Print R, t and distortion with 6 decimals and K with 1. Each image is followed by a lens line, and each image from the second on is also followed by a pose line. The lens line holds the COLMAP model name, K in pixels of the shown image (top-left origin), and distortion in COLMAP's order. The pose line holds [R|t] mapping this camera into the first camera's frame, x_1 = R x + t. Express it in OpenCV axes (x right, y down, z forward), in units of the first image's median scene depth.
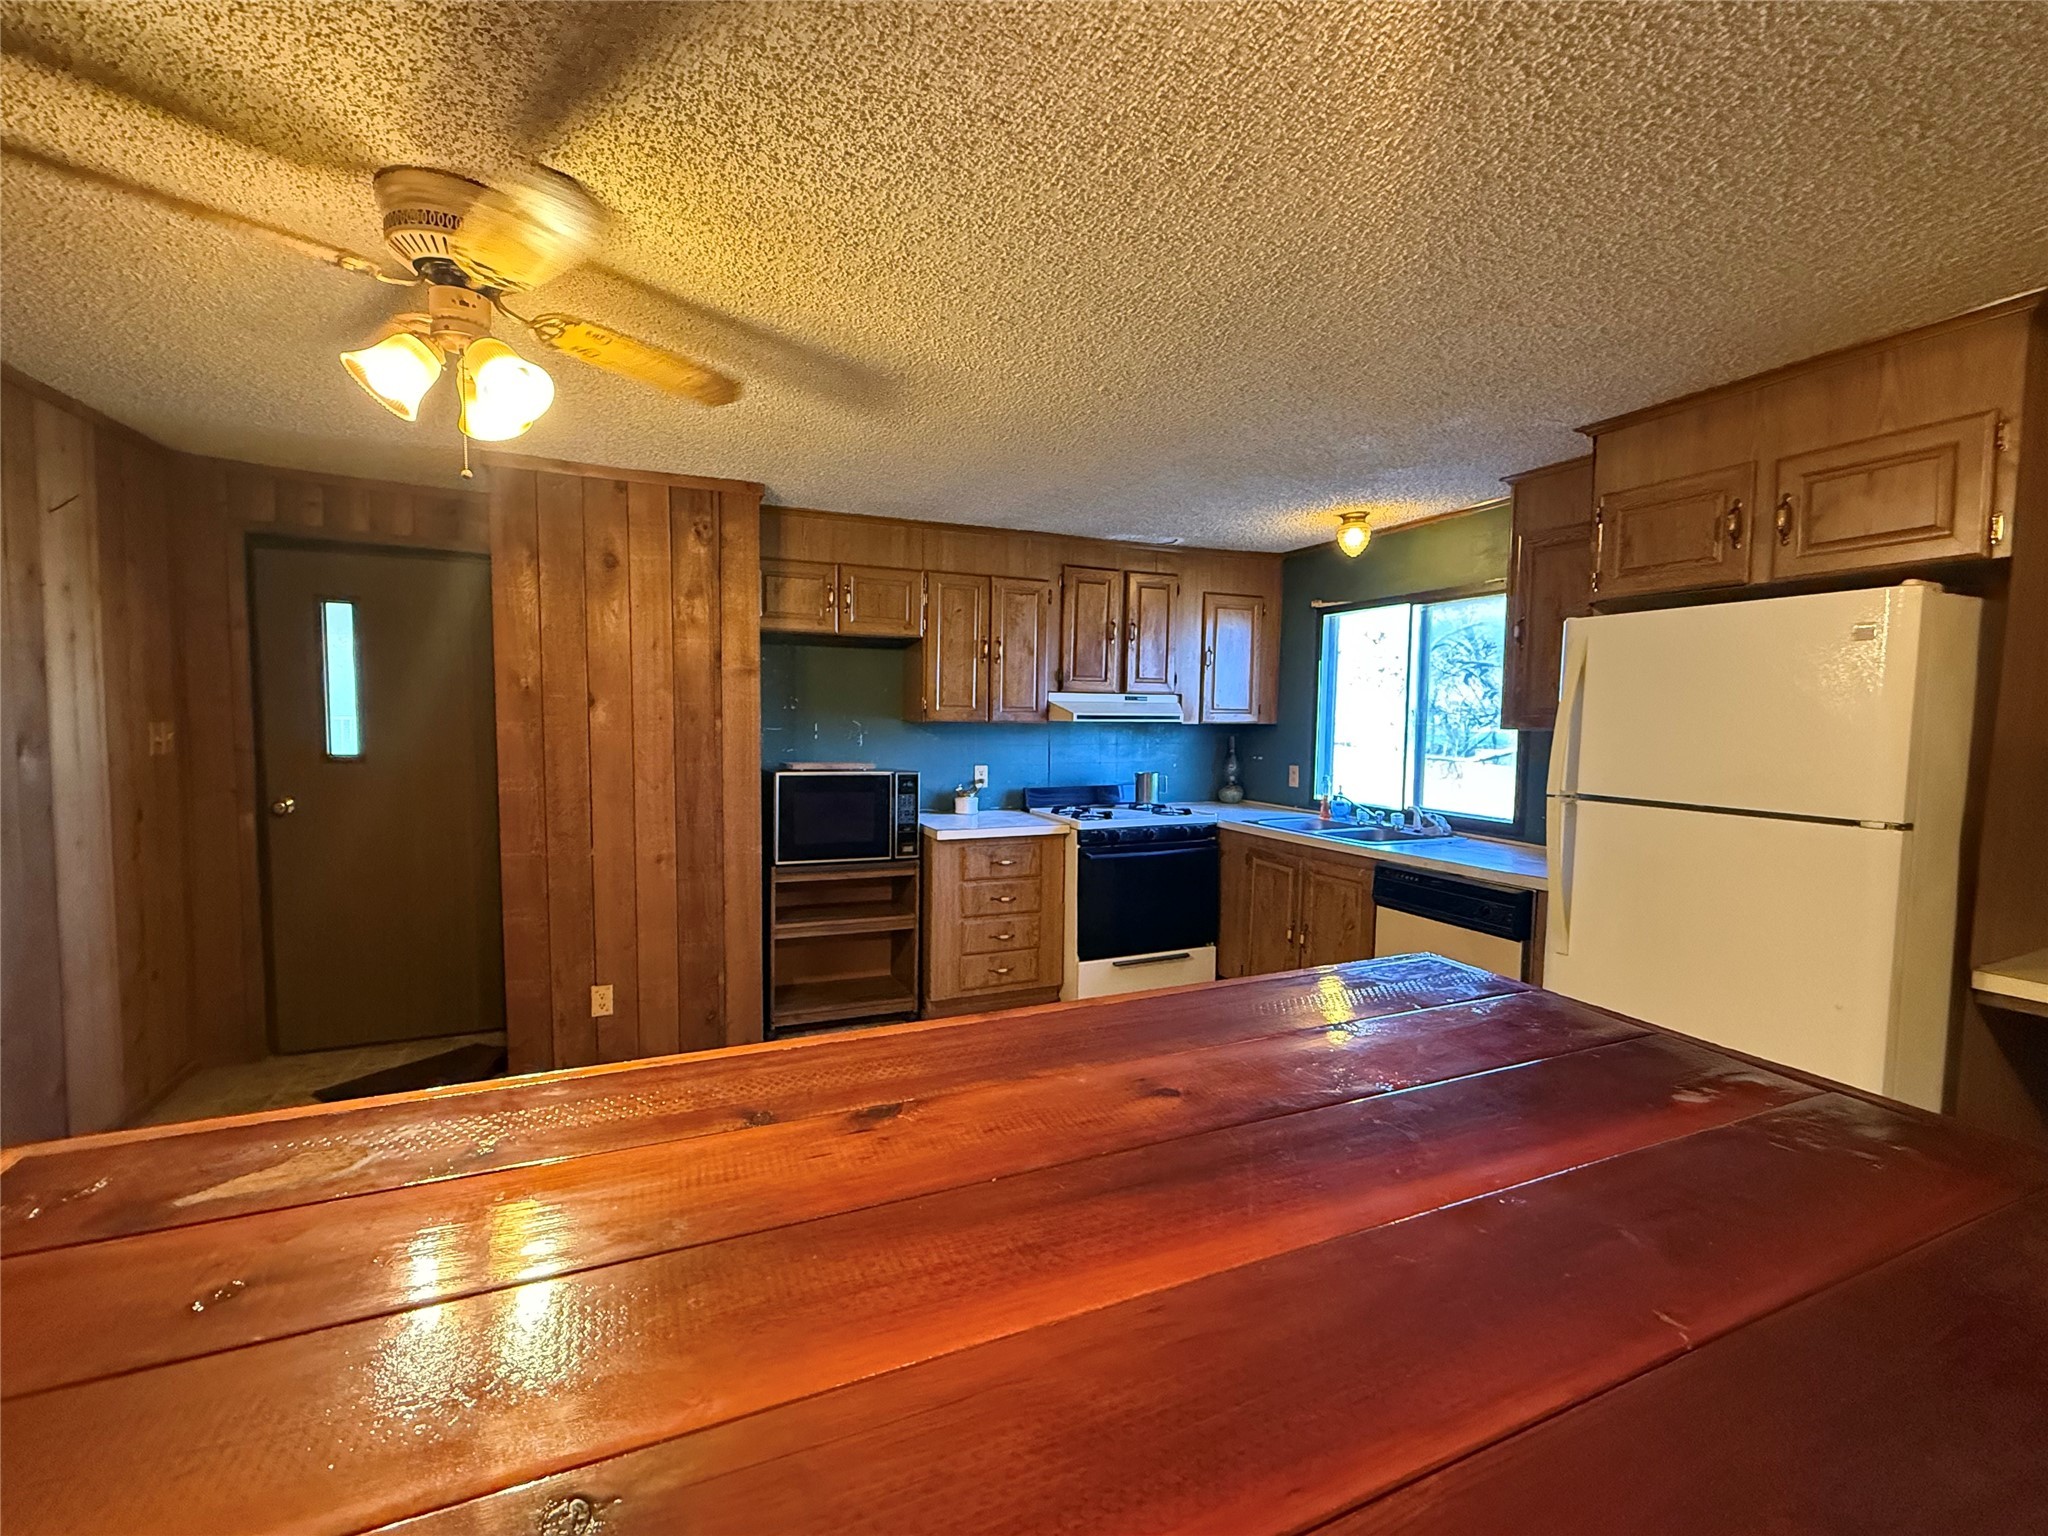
lens RADIAL K [[877.4, 0, 1029.2], [0, 877.4, 768.1], [0, 0, 1]] dist [0.003632, 0.000139]
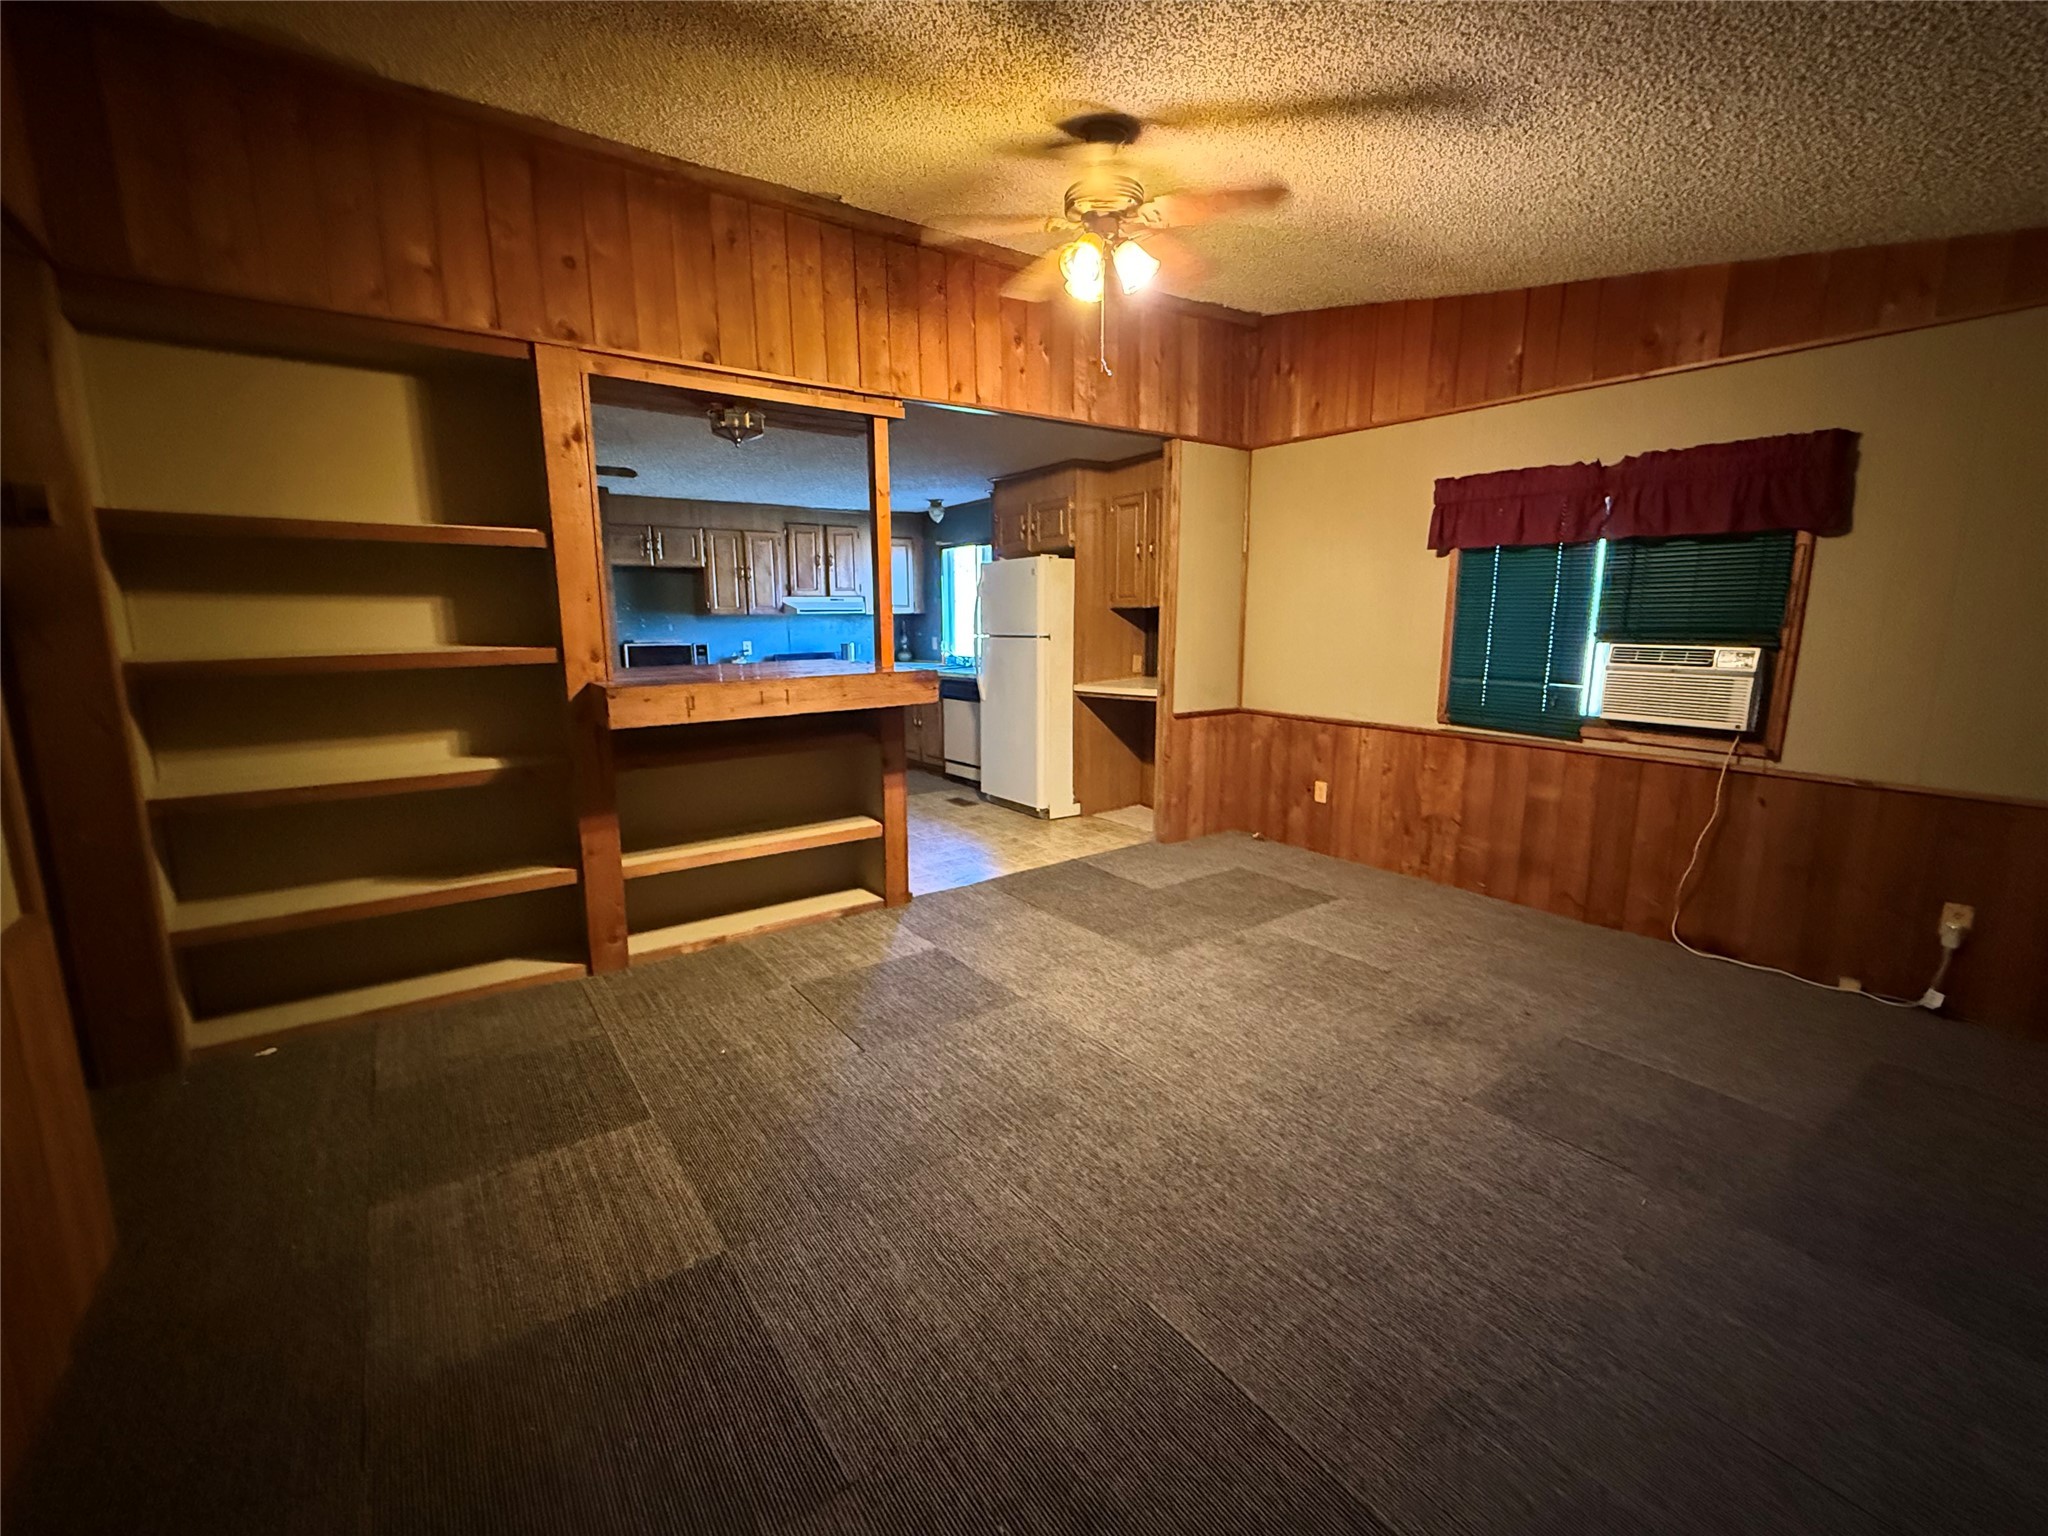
lens RADIAL K [[877.4, 0, 1024.2], [0, 877.4, 775.0], [0, 0, 1]] dist [0.003632, 0.000139]
pose [[0.978926, -0.057736, 0.195882, 0.142502], [0.034167, 0.991986, 0.121637, 0.076013], [-0.201335, -0.112381, 0.973054, -0.919112]]
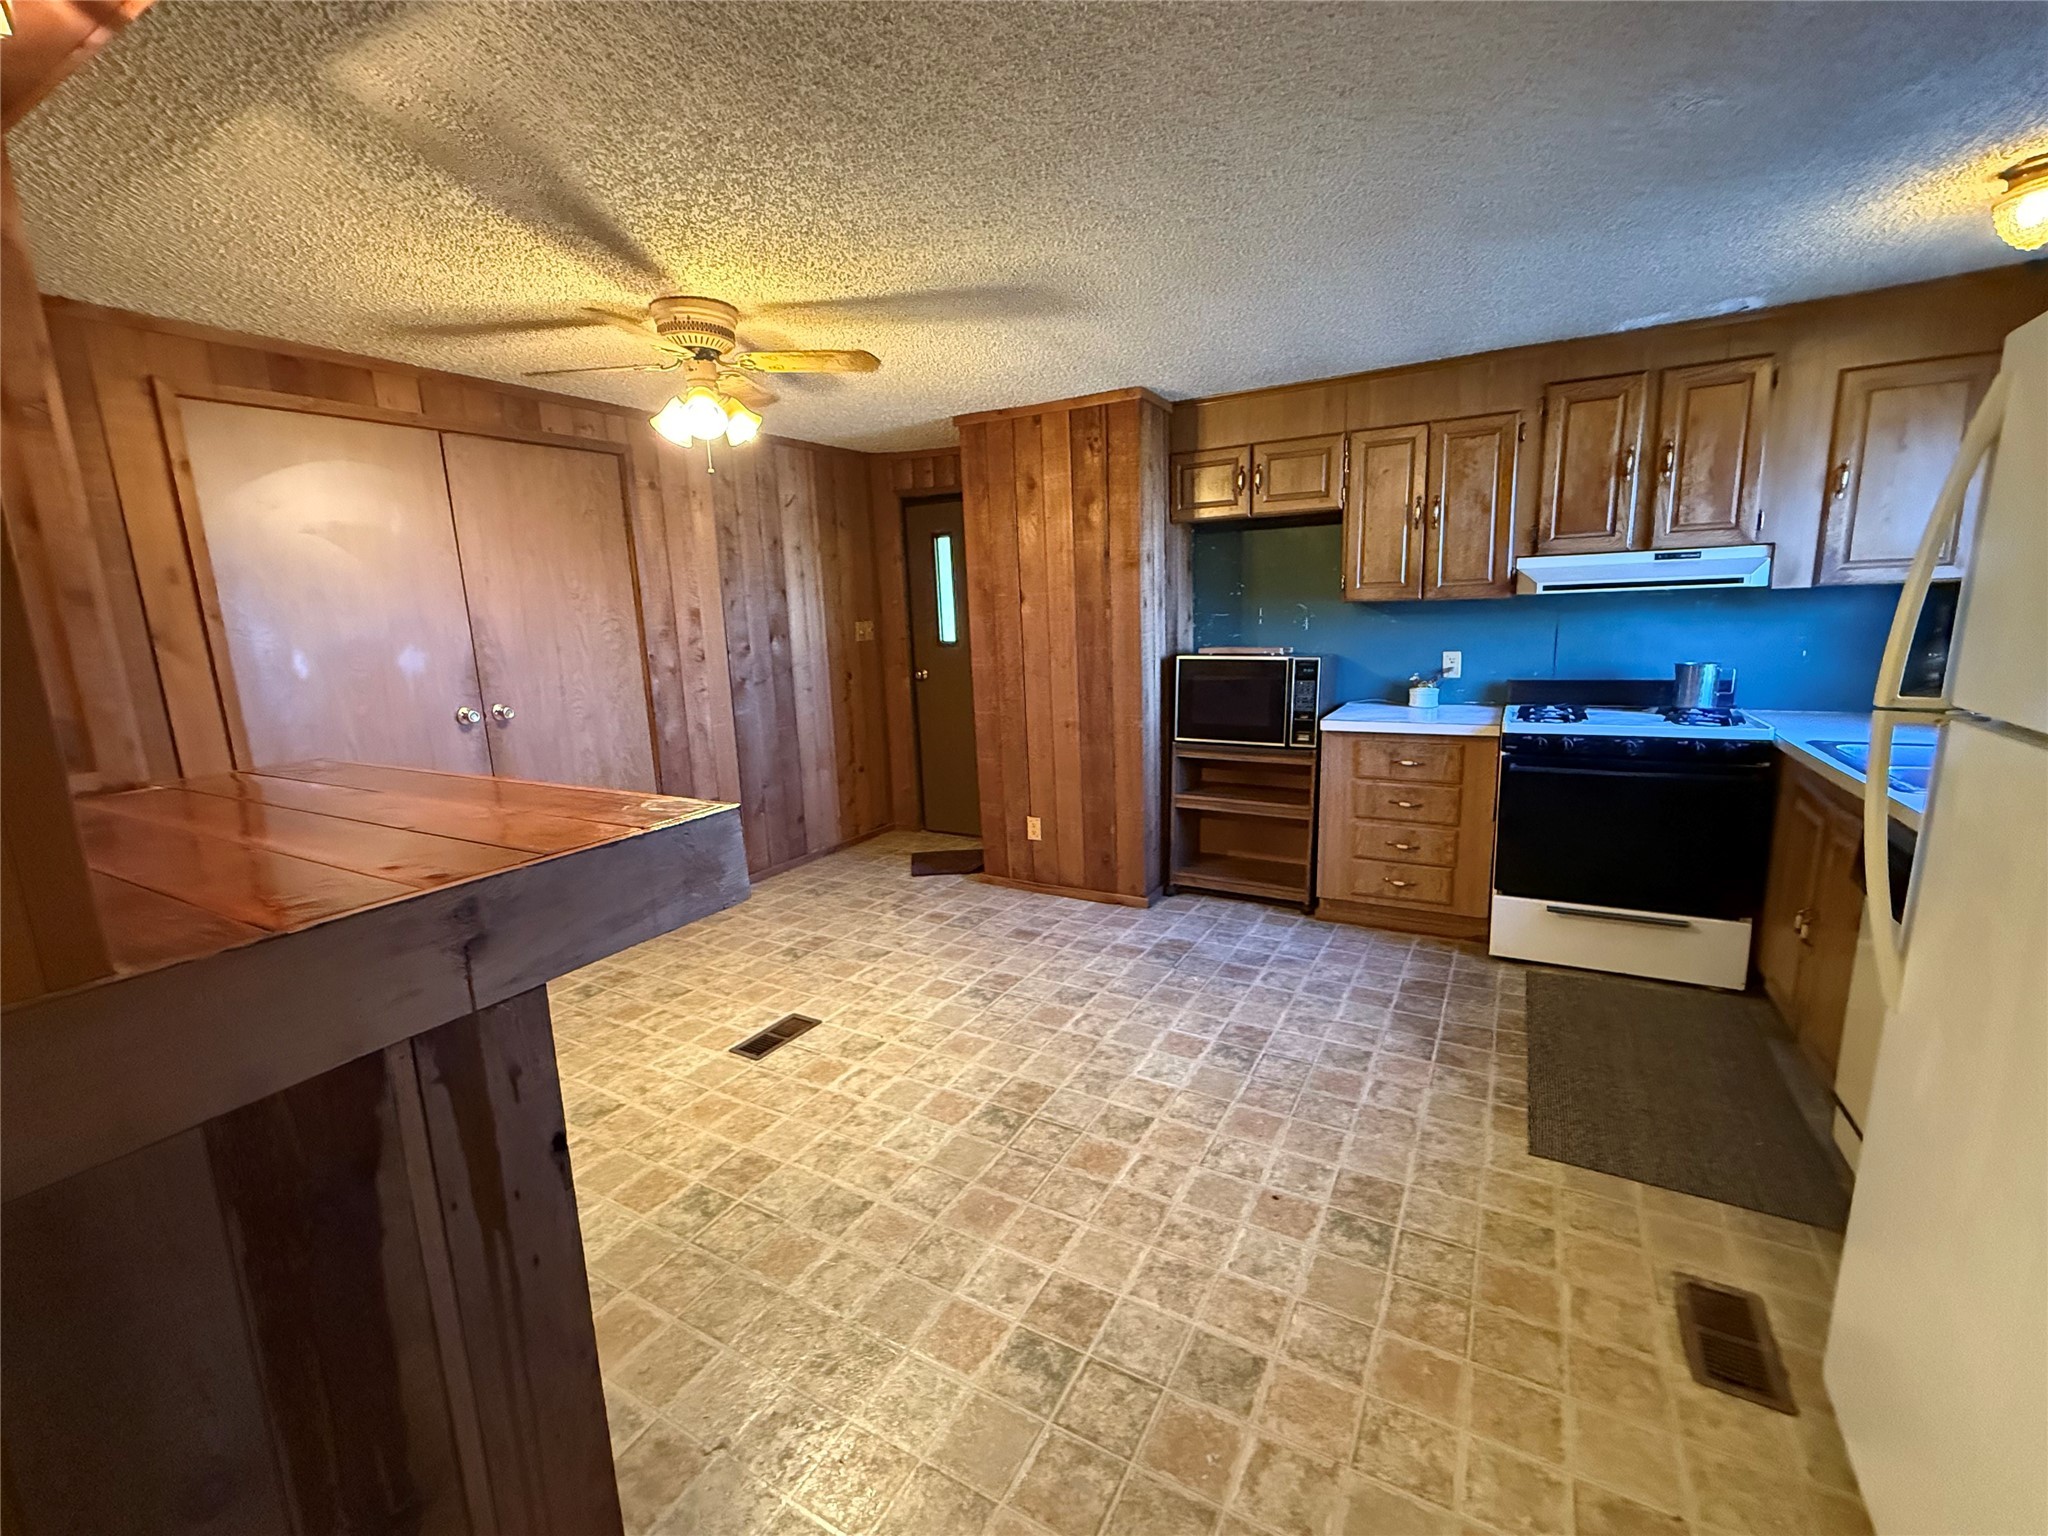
lens RADIAL K [[877.4, 0, 1027.0], [0, 877.4, 765.9], [0, 0, 1]] dist [0.003632, 0.000139]
pose [[0.595384, 0.110392, -0.795821, 0.447244], [-0.009363, 0.991402, 0.130517, 0.000036], [0.803386, -0.070257, 0.591299, 0.181702]]
